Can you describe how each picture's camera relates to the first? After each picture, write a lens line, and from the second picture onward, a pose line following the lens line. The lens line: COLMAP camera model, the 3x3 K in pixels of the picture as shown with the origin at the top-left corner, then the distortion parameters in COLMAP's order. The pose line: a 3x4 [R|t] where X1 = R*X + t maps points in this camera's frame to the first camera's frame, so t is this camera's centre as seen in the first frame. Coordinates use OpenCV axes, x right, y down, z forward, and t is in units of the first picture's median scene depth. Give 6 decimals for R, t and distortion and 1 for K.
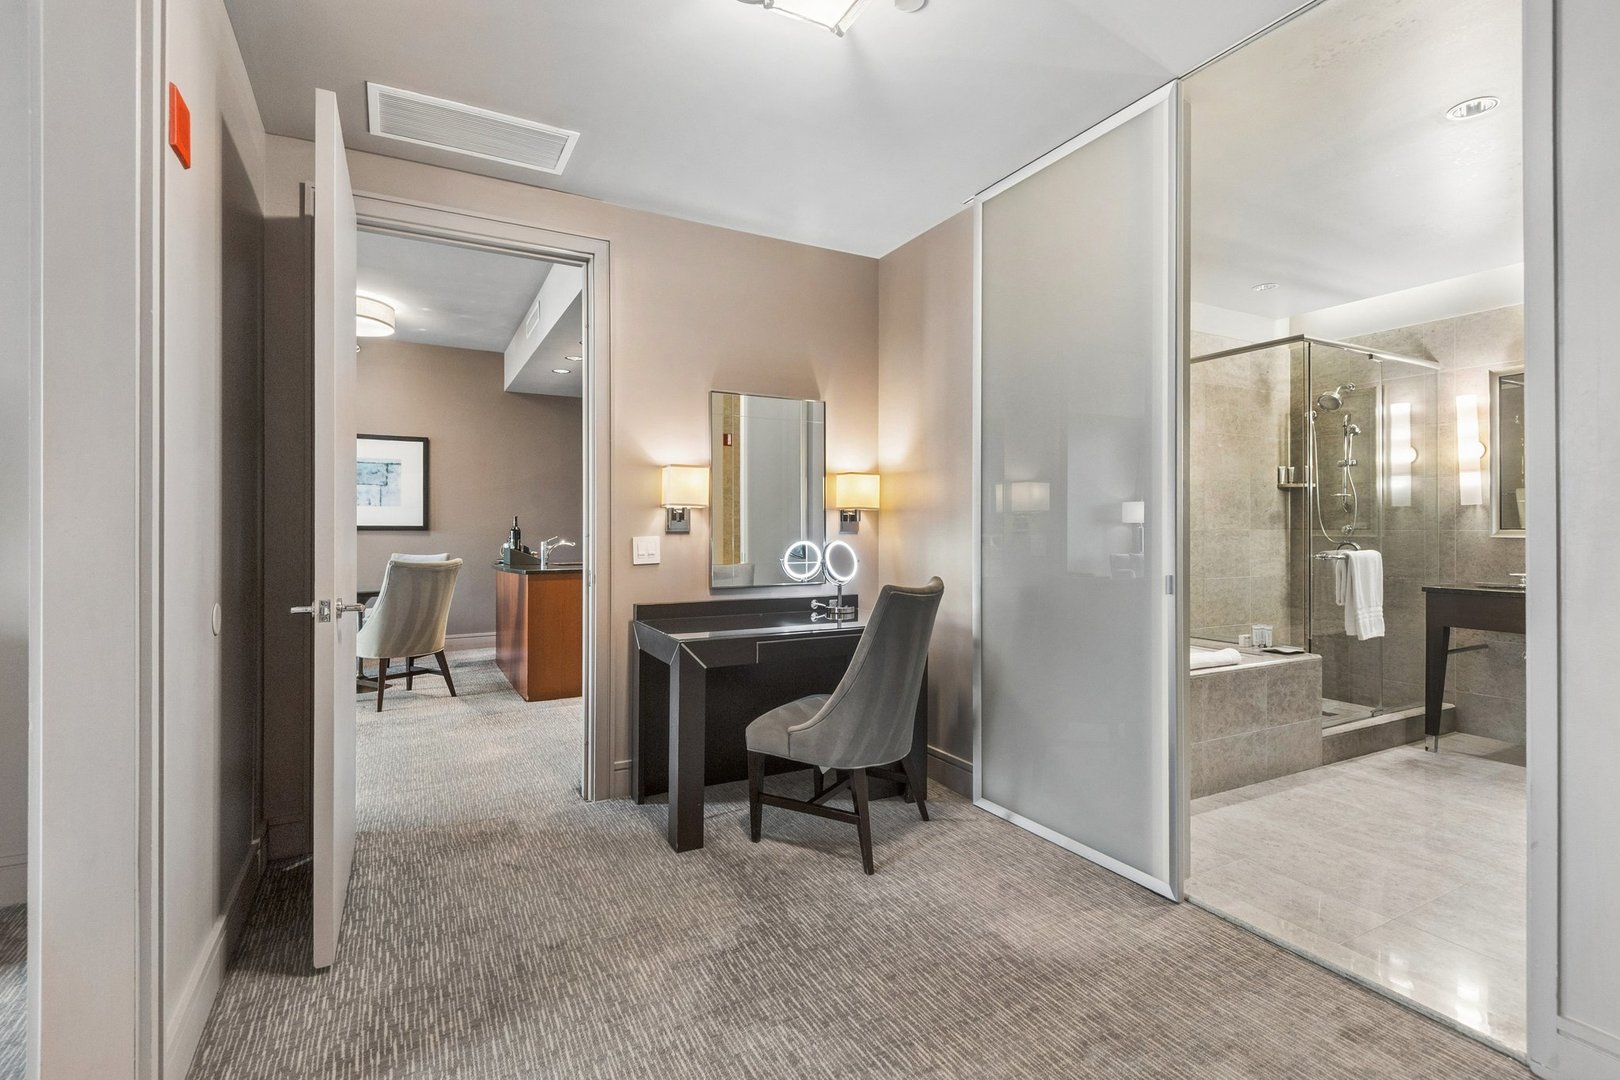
lens RADIAL K [[749.5, 0, 814.5], [0, 749.5, 526.0], [0, 0, 1]] dist [0.041242, -0.025754]
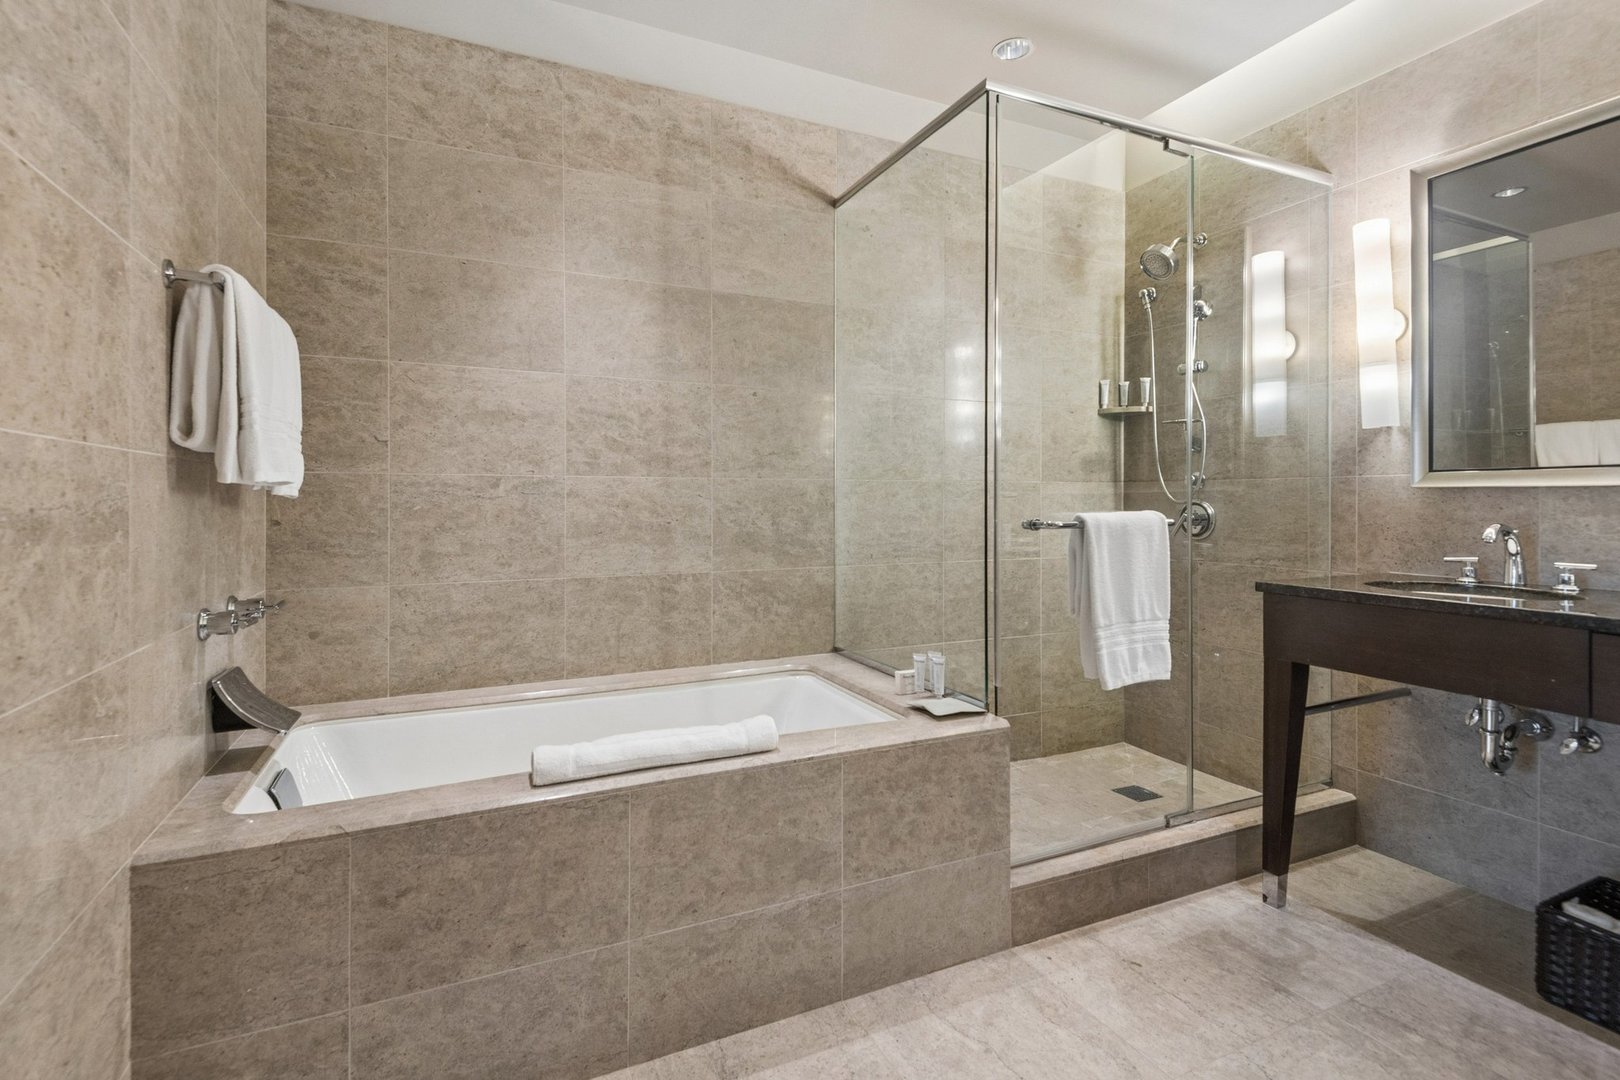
lens RADIAL K [[761.4, 0, 802.3], [0, 761.4, 502.9], [0, 0, 1]] dist [0.036520, -0.022401]
pose [[0.997587, -0.002898, -0.069365, 0.472663], [0.003255, 0.999982, 0.005036, 0.020378], [0.069349, -0.005250, 0.997579, 0.410996]]
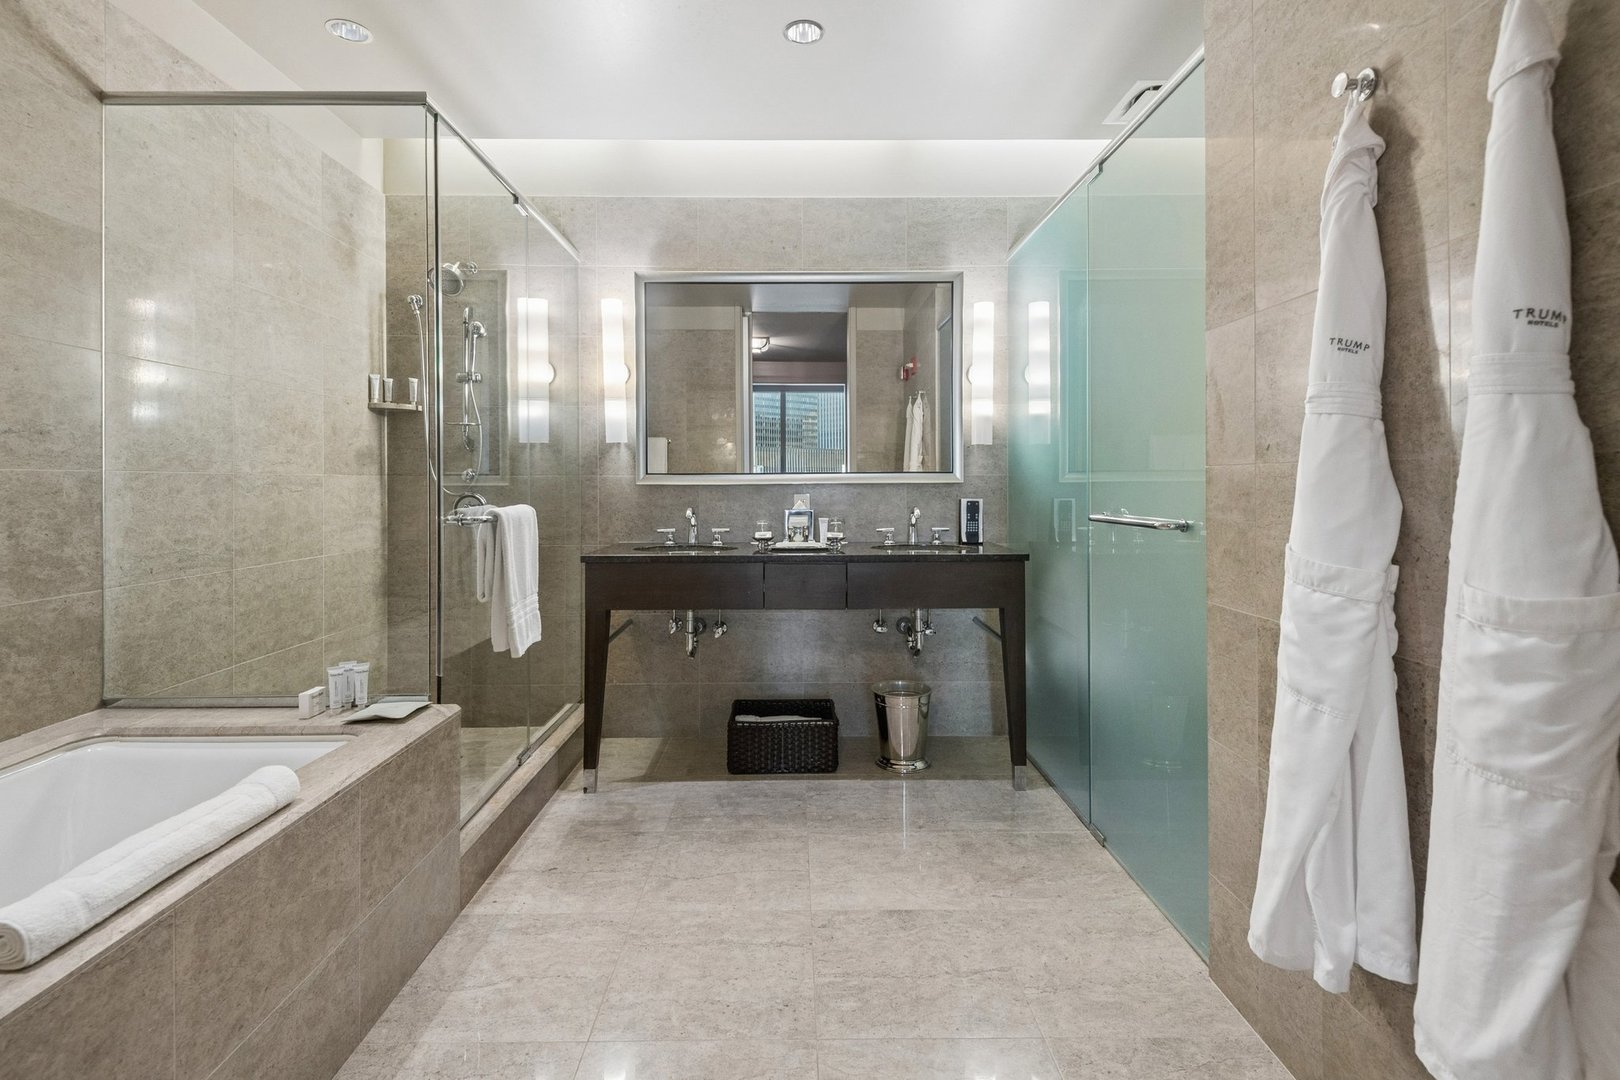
lens RADIAL K [[755.4, 0, 815.8], [0, 755.4, 483.8], [0, 0, 1]] dist [0.025302, -0.017927]
pose [[0.457700, -0.003207, 0.889101, 0.256583], [0.000688, 0.999994, 0.003252, 0.011353], [-0.889107, -0.000877, 0.457700, 0.444820]]
